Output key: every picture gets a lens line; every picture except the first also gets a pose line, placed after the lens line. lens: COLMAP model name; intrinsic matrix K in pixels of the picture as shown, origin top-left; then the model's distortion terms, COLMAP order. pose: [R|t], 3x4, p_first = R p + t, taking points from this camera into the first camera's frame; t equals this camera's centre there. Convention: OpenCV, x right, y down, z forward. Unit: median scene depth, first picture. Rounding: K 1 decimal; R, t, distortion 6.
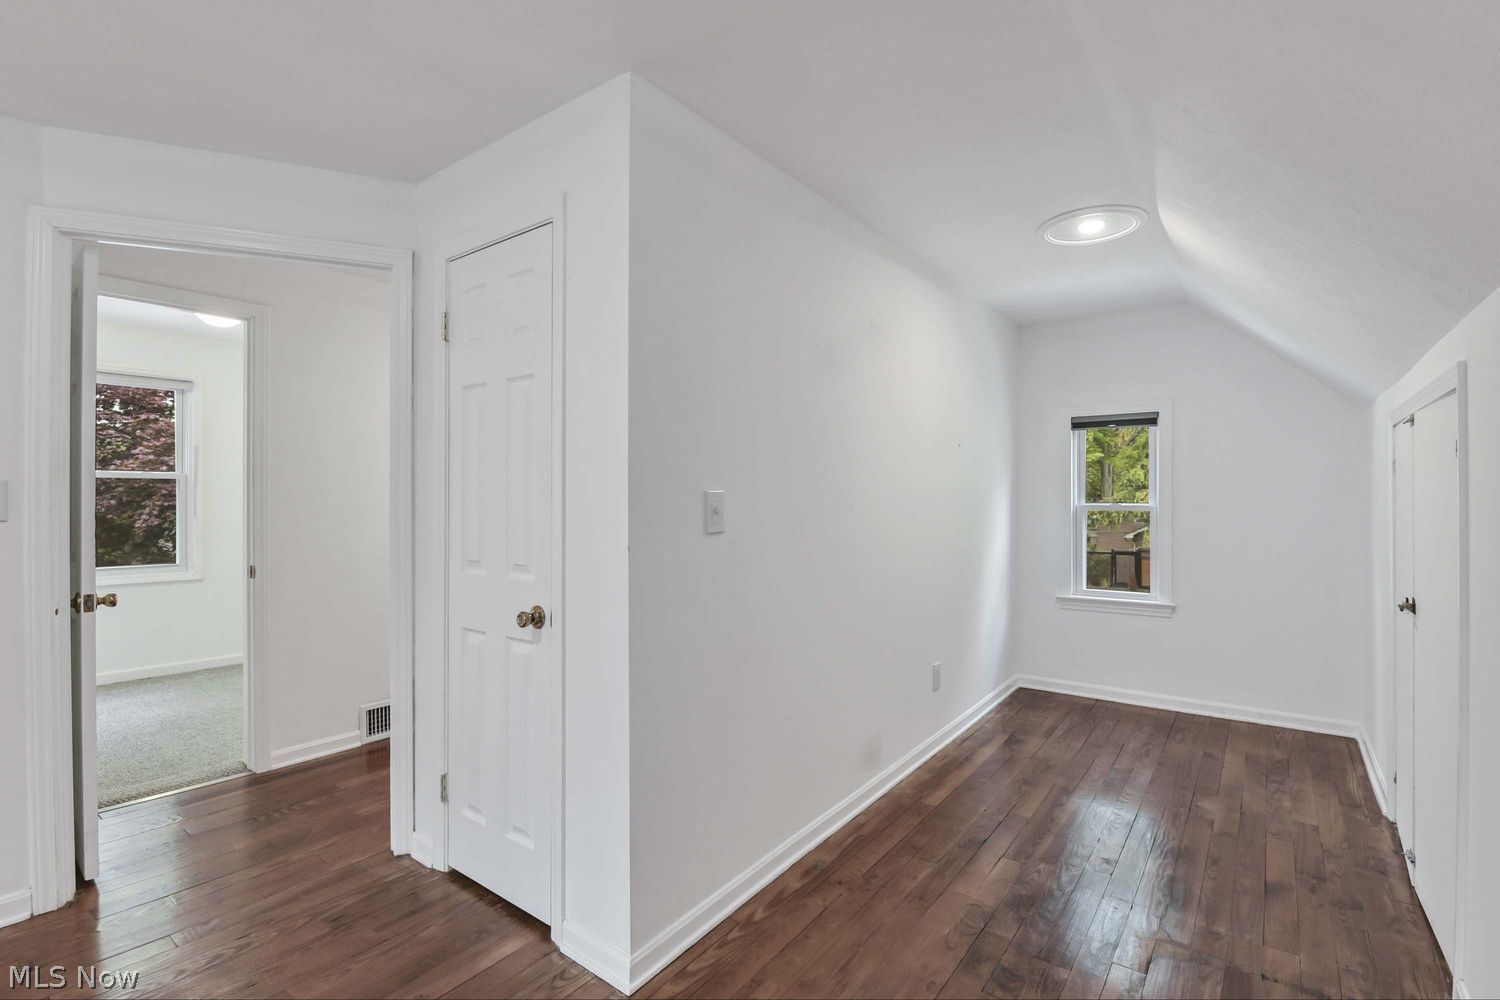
lens RADIAL K [[689.6, 0, 752.1], [0, 689.6, 505.9], [0, 0, 1]] dist [-0.002312, -0.008142]
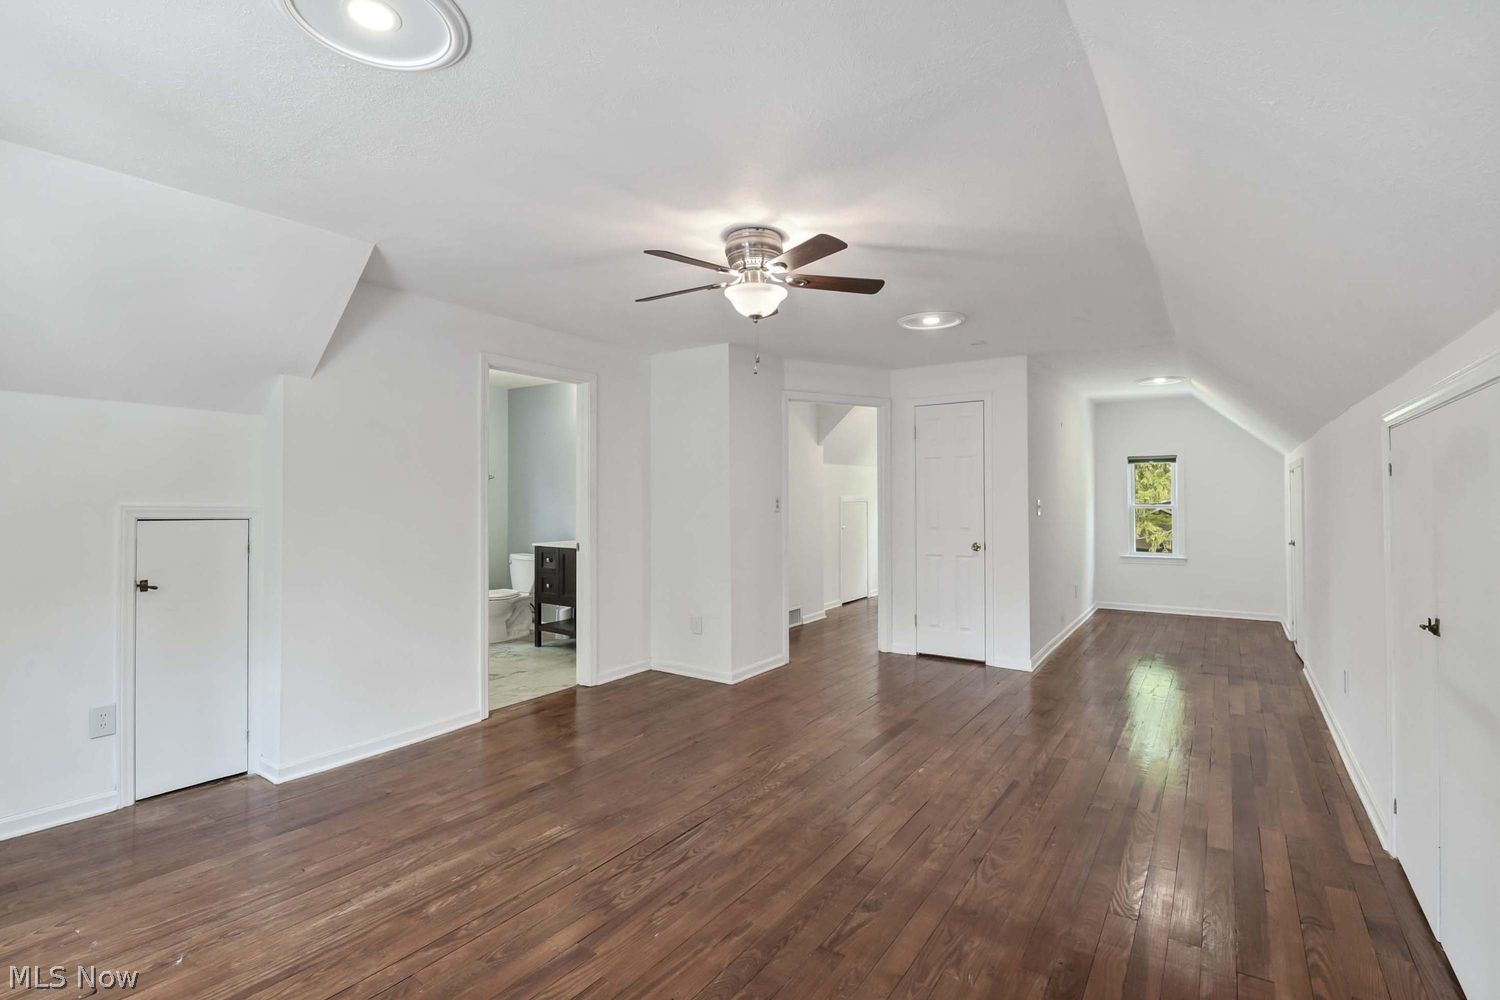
lens RADIAL K [[689.6, 0, 750.7], [0, 689.6, 493.3], [0, 0, 1]] dist [-0.002312, -0.008142]
pose [[0.999131, 0.000181, 0.041691, -0.632662], [0.000611, 0.999820, -0.018967, 0.001203], [-0.041686, 0.018976, 0.998951, -0.802566]]
